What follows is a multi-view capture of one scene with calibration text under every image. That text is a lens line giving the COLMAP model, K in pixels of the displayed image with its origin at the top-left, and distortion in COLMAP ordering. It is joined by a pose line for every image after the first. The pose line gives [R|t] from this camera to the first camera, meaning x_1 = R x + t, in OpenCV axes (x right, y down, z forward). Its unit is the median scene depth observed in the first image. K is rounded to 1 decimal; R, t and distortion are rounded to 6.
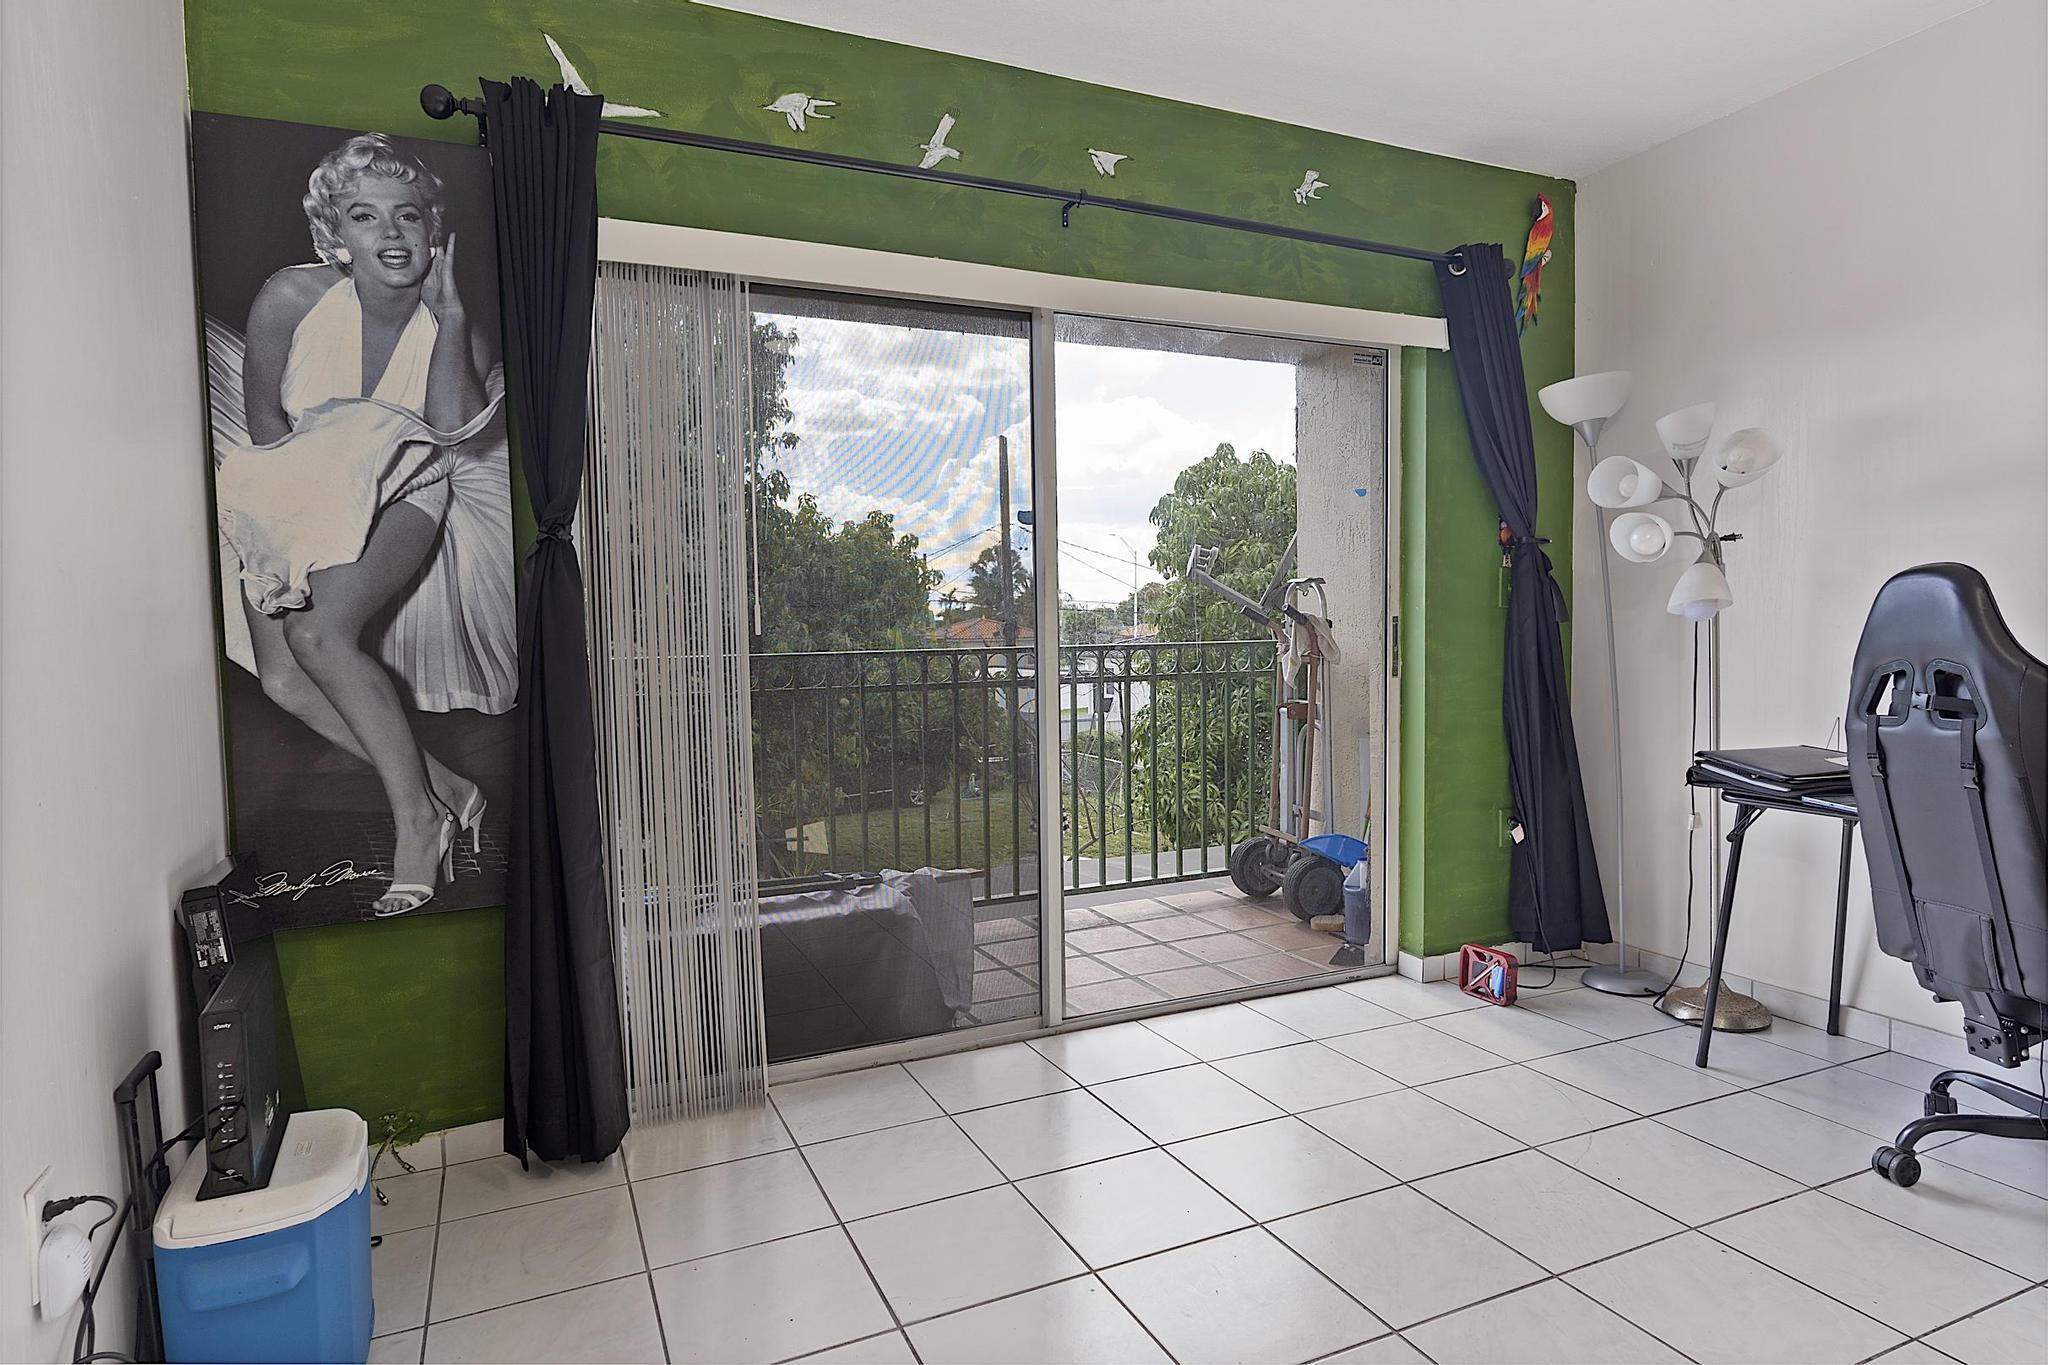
lens RADIAL K [[1125.4, 0, 1009.8], [0, 1125.4, 687.8], [0, 0, 1]] dist [-0.004457, -0.000926]
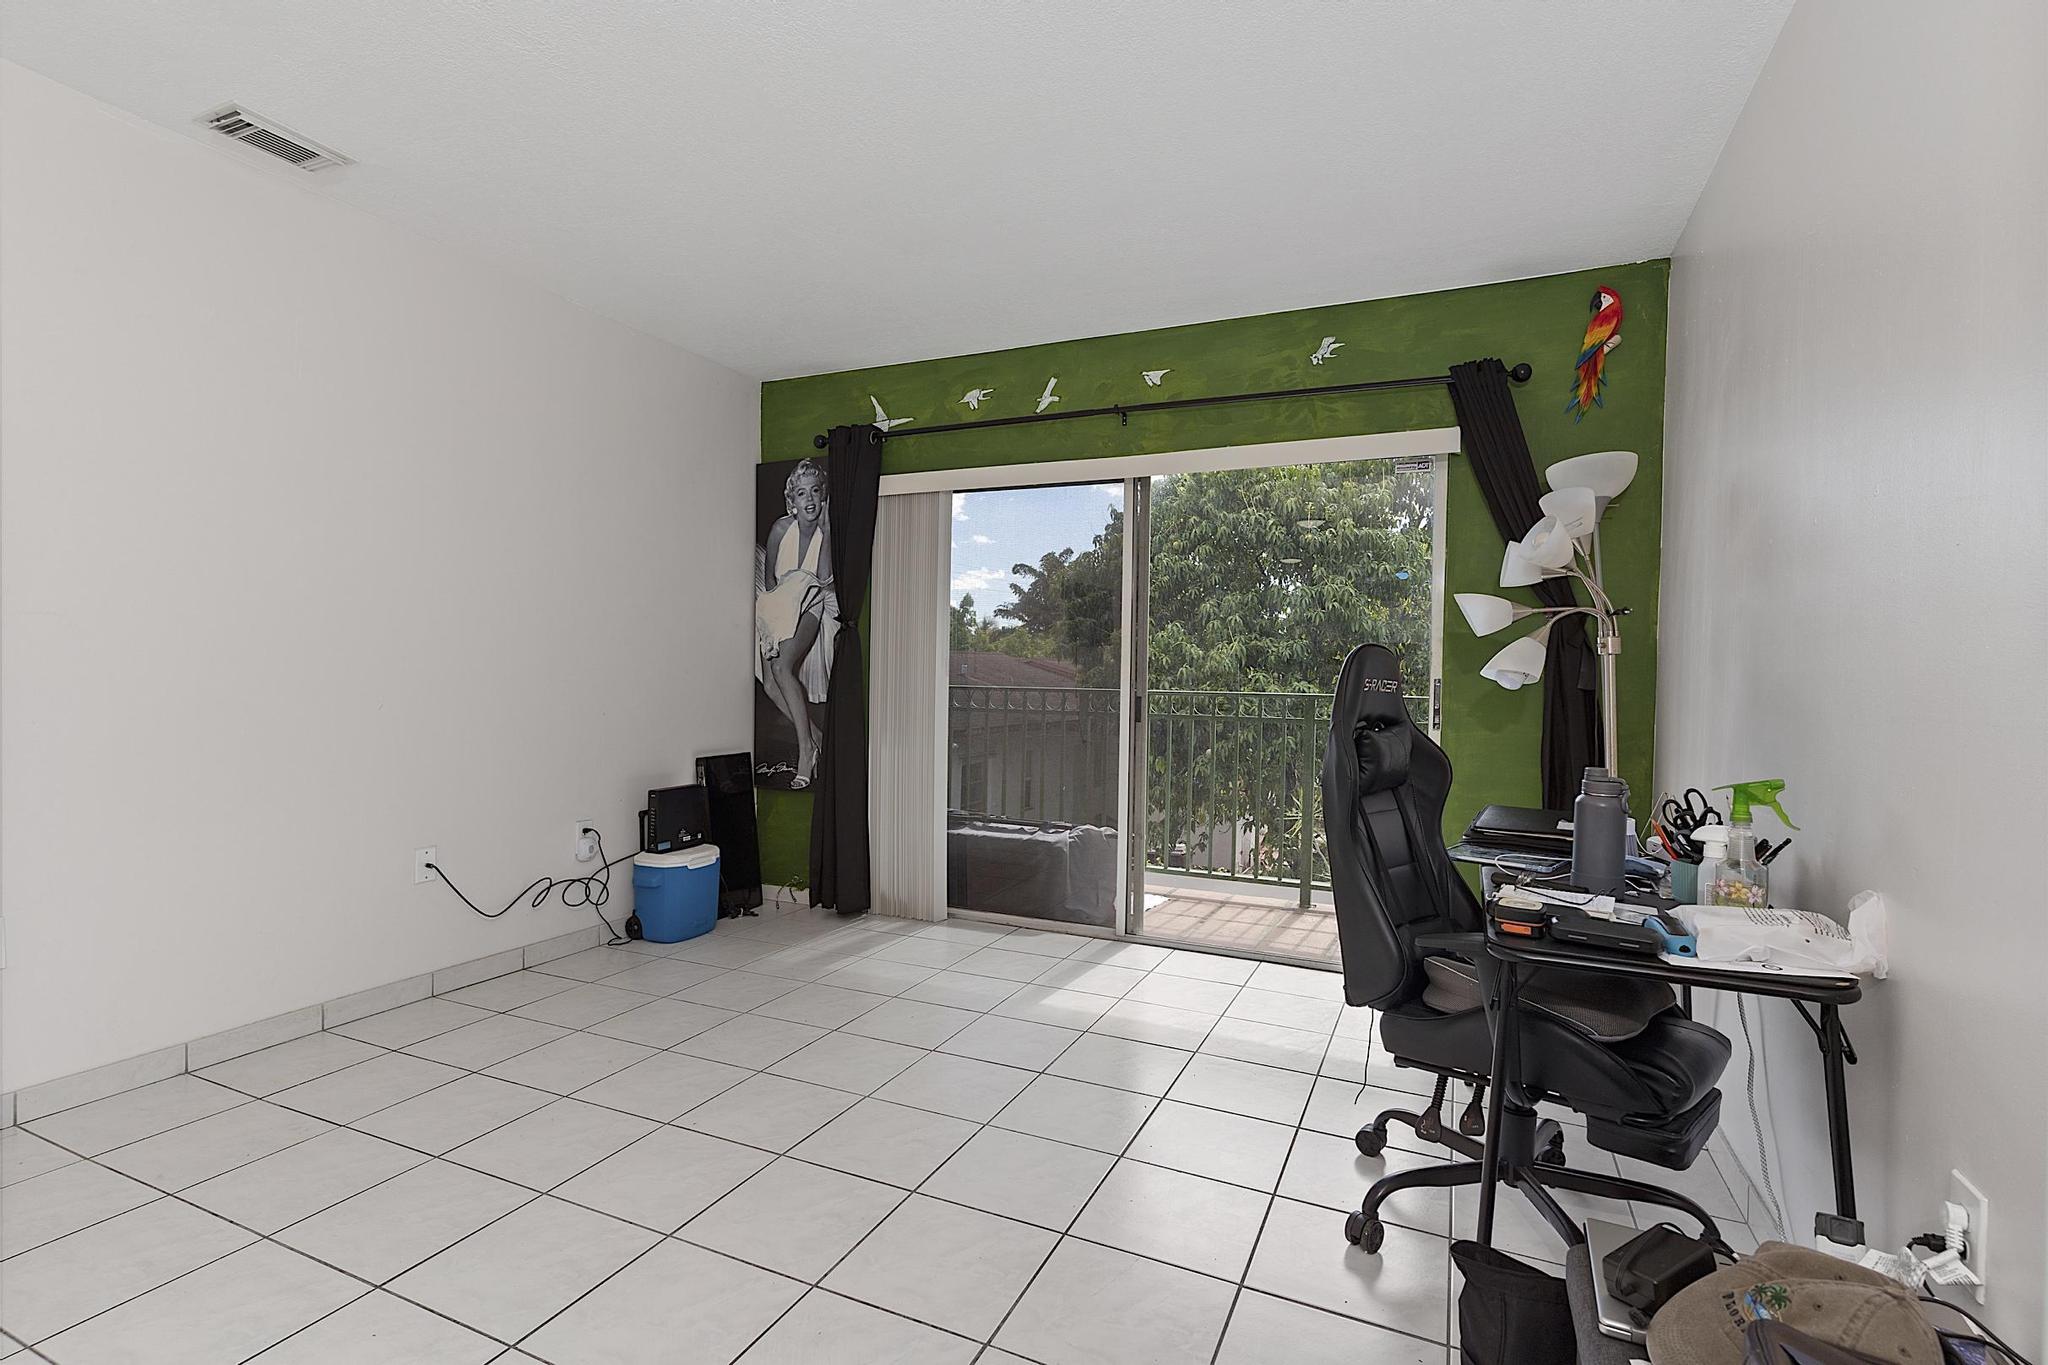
lens RADIAL K [[977.7, 0, 1009.6], [0, 977.7, 683.2], [0, 0, 1]] dist [0.002268, 0.001910]
pose [[0.656713, 0.037963, -0.753184, 1.253642], [-0.069339, 0.997541, -0.010178, -0.025289], [0.750946, 0.058909, 0.657731, -0.014268]]
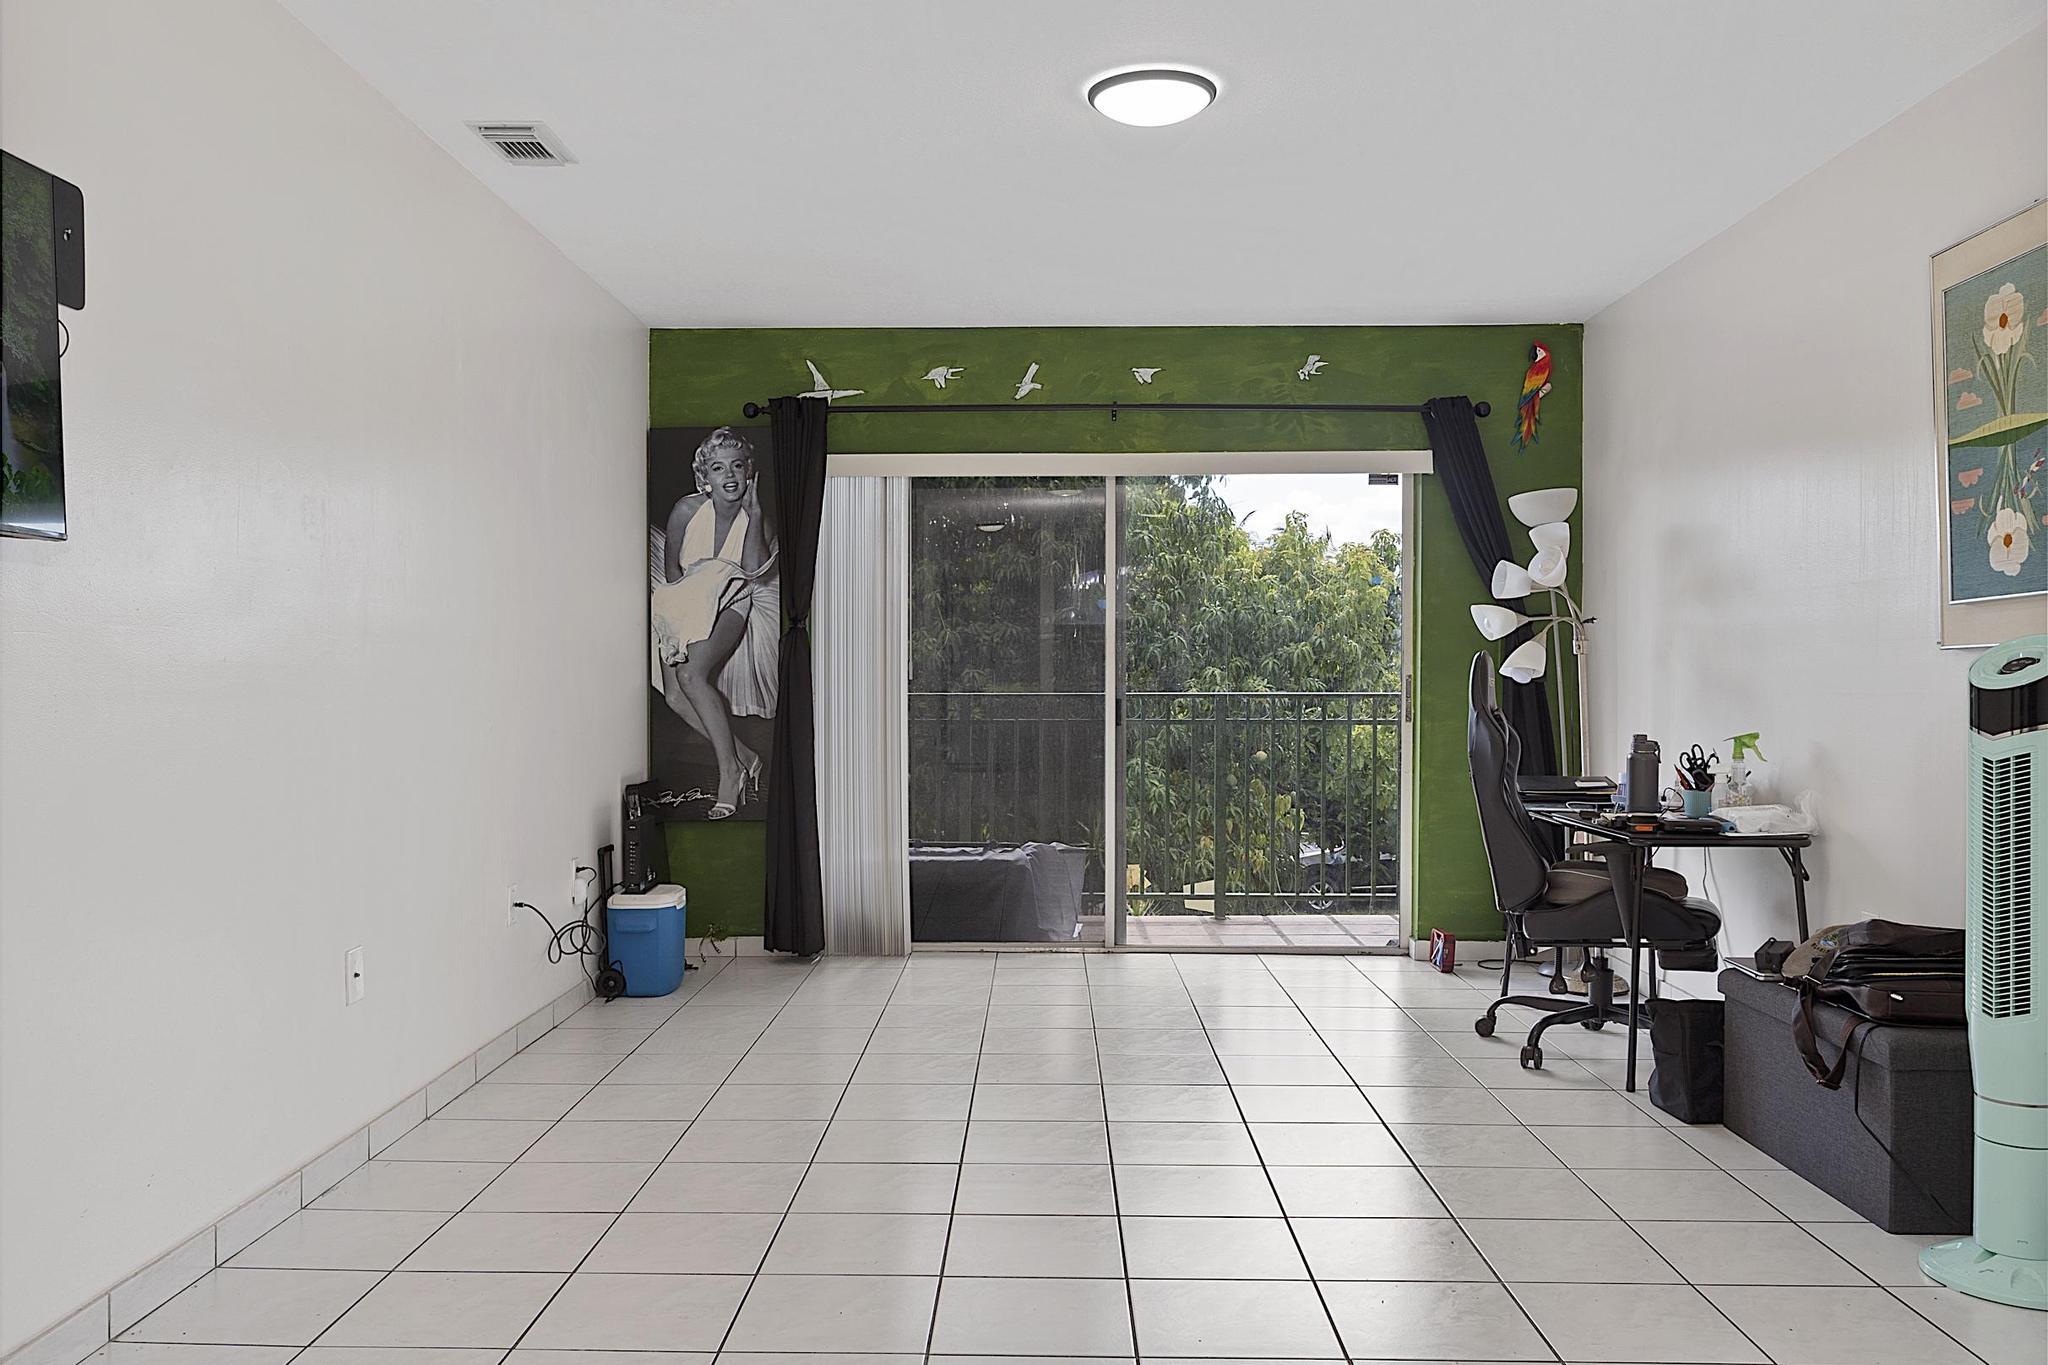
lens RADIAL K [[1609.7, 0, 1004.5], [0, 1609.7, 687.1], [0, 0, 1]] dist [-0.012489, -0.003069]
pose [[0.903067, 0.021773, -0.428947, 1.095488], [-0.039471, 0.998695, -0.032404, 0.044238], [0.427682, 0.046194, 0.902748, -1.319945]]
